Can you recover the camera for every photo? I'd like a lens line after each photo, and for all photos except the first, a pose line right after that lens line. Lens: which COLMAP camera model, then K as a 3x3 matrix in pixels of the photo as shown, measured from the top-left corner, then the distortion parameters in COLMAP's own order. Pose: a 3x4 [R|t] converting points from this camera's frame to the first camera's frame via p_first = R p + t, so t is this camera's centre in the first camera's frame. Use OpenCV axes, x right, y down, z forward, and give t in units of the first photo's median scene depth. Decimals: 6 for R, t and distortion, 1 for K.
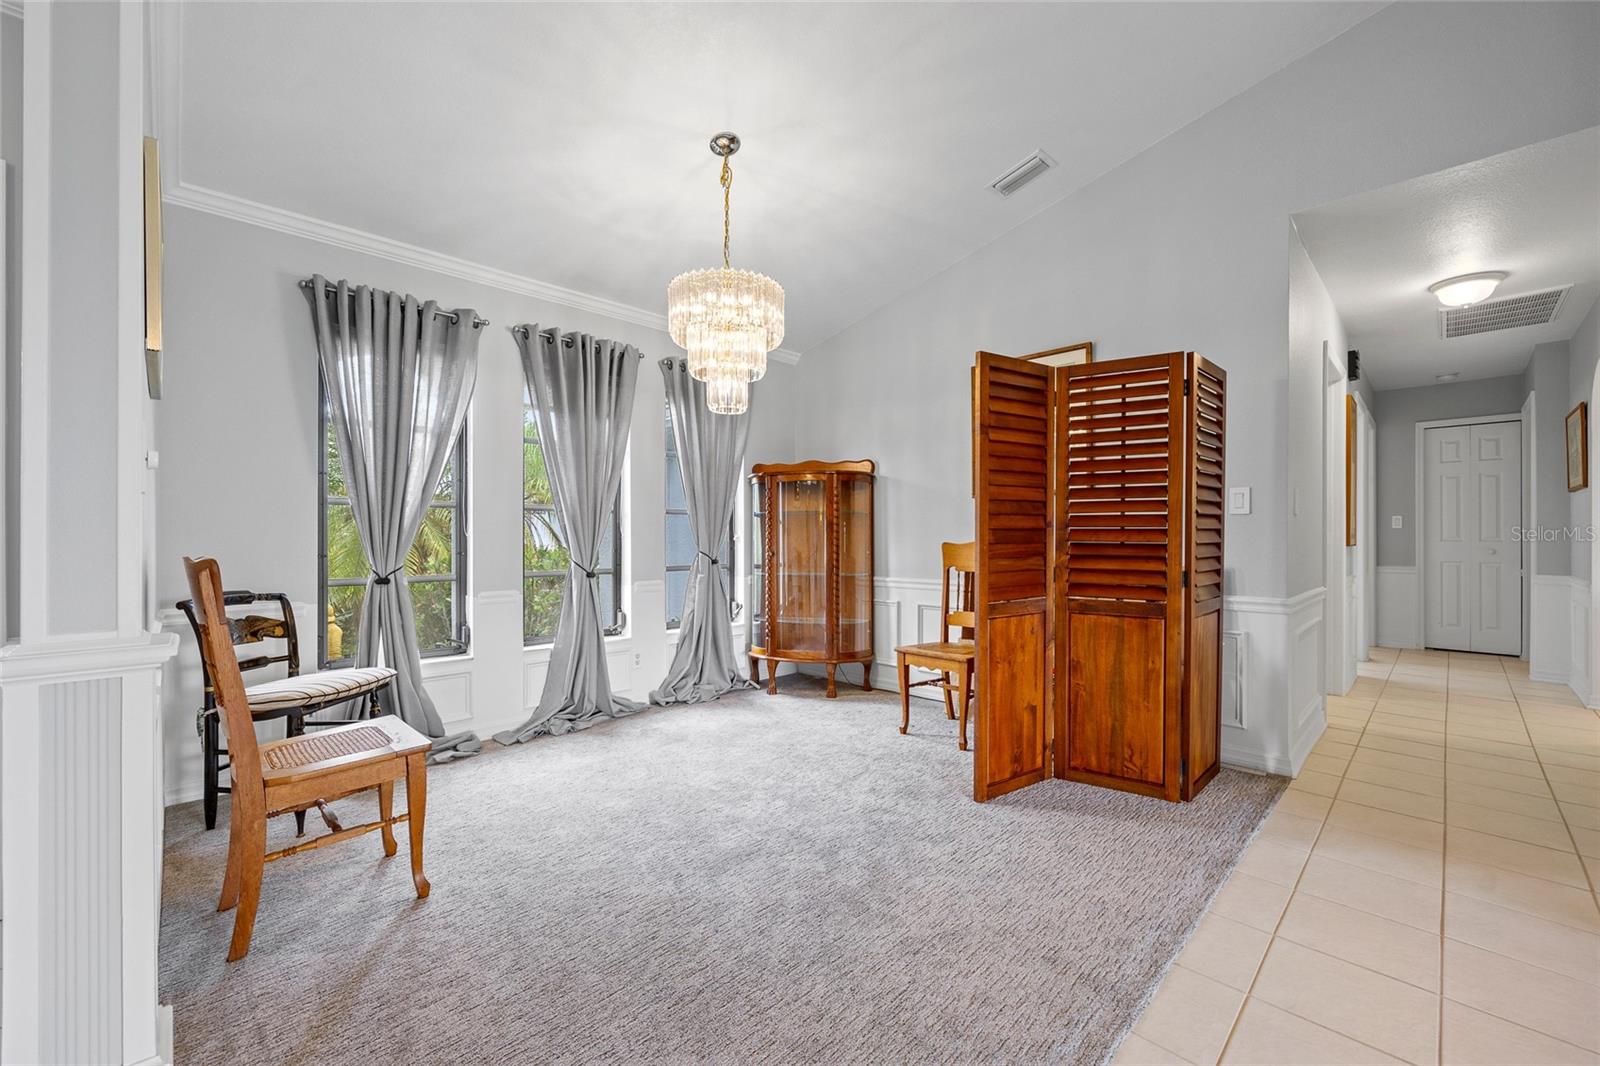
lens RADIAL K [[645.8, 0, 801.1], [0, 645.8, 535.7], [0, 0, 1]] dist [-0.006177, 0.000967]
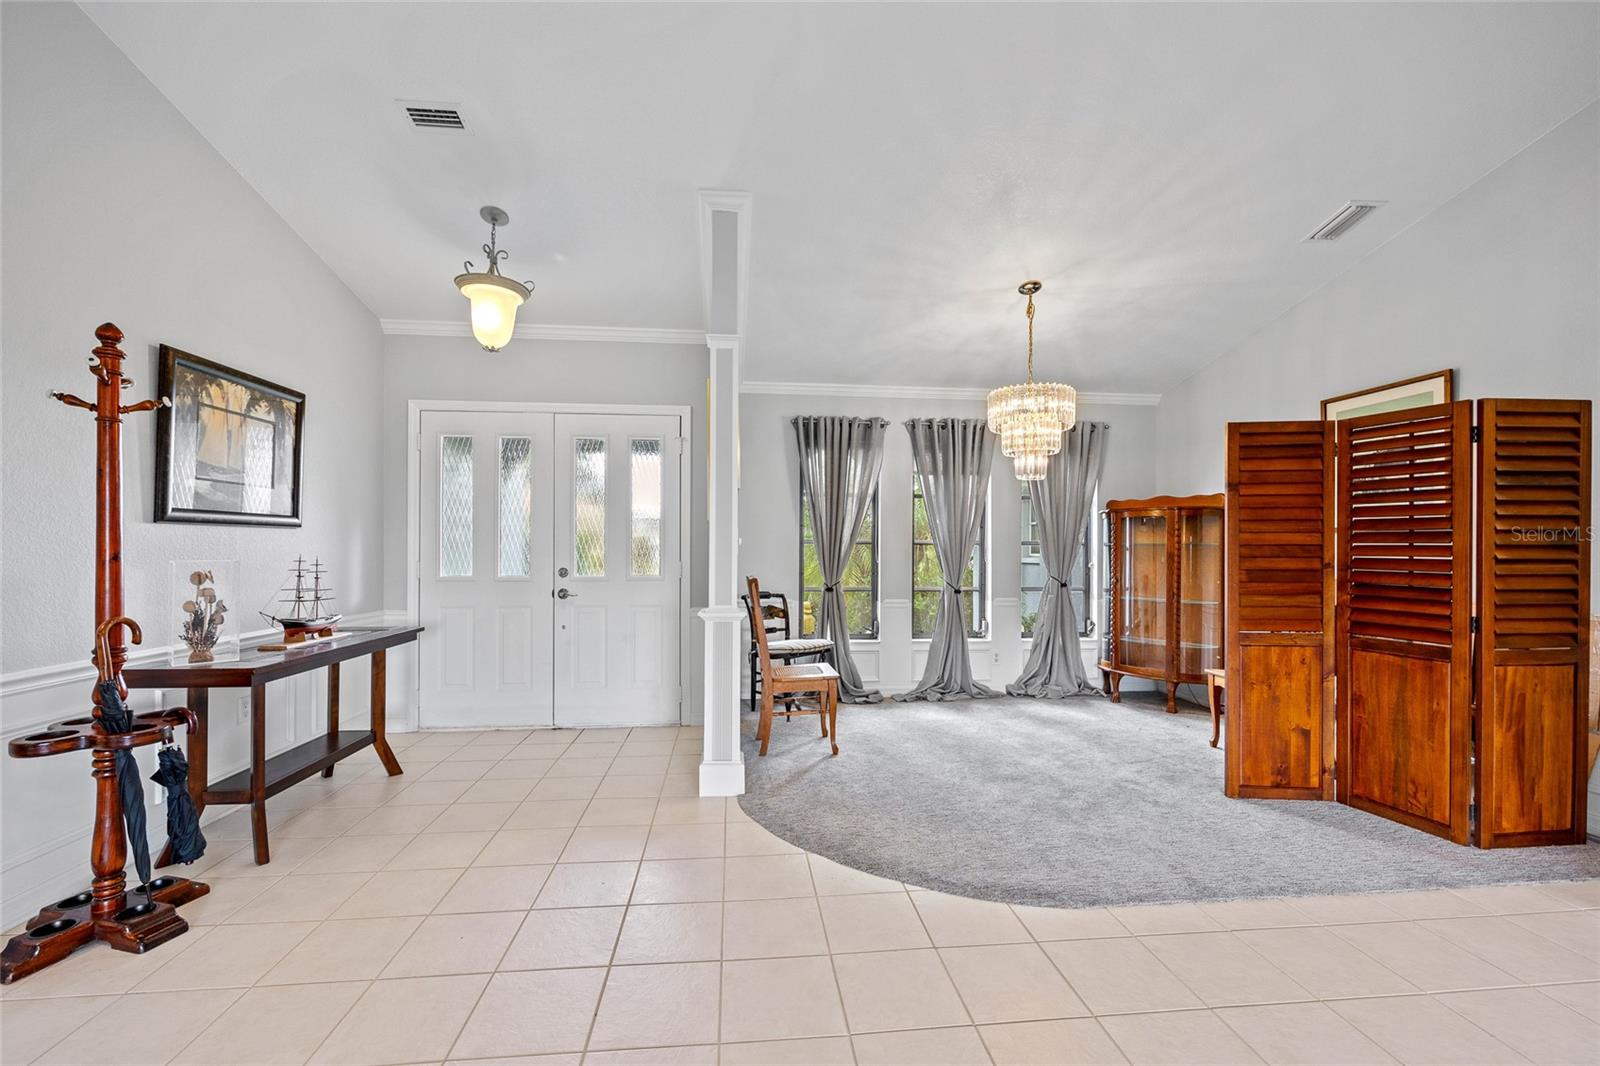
lens RADIAL K [[645.8, 0, 781.9], [0, 645.8, 543.2], [0, 0, 1]] dist [-0.006177, 0.000967]
pose [[0.769554, 0.000023, -0.638582, 0.371016], [-0.005176, 0.999967, -0.006201, -0.044197], [0.638561, 0.008077, 0.769529, -0.423180]]
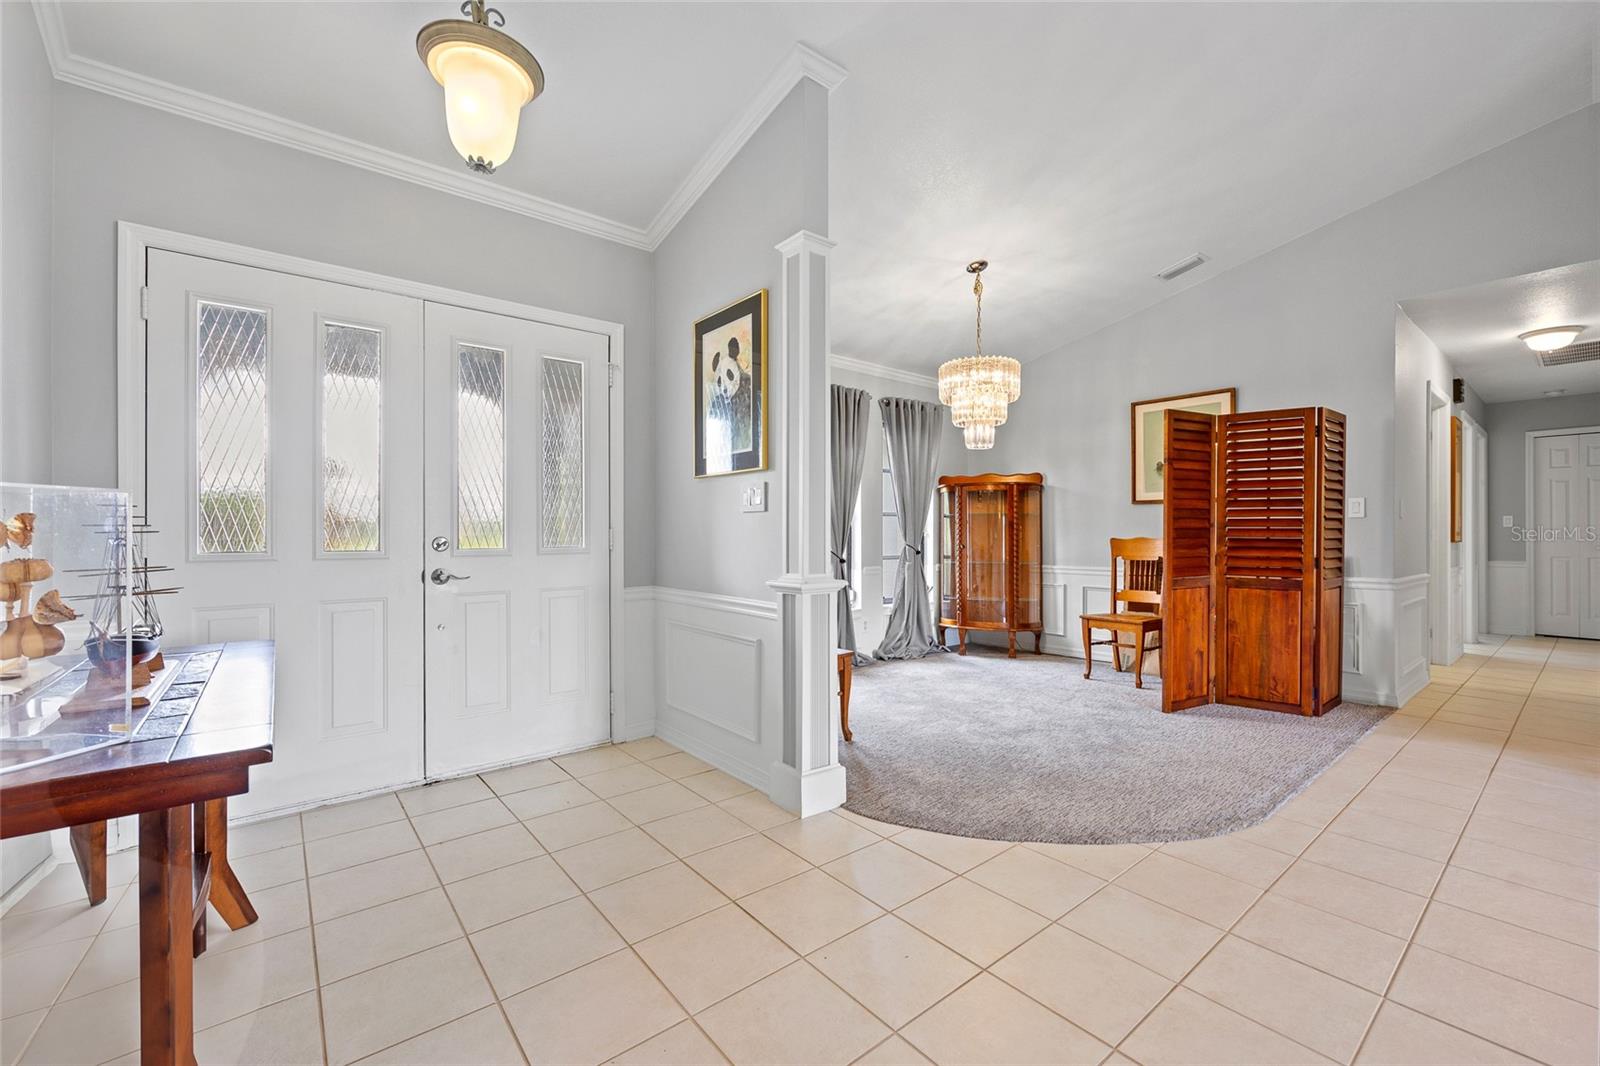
lens RADIAL K [[645.8, 0, 800.4], [0, 645.8, 530.8], [0, 0, 1]] dist [-0.006177, 0.000967]
pose [[0.994003, 0.001335, -0.109348, -0.368254], [-0.001666, 0.999994, -0.002937, 0.001008], [0.109343, 0.003101, 0.993999, -0.521882]]
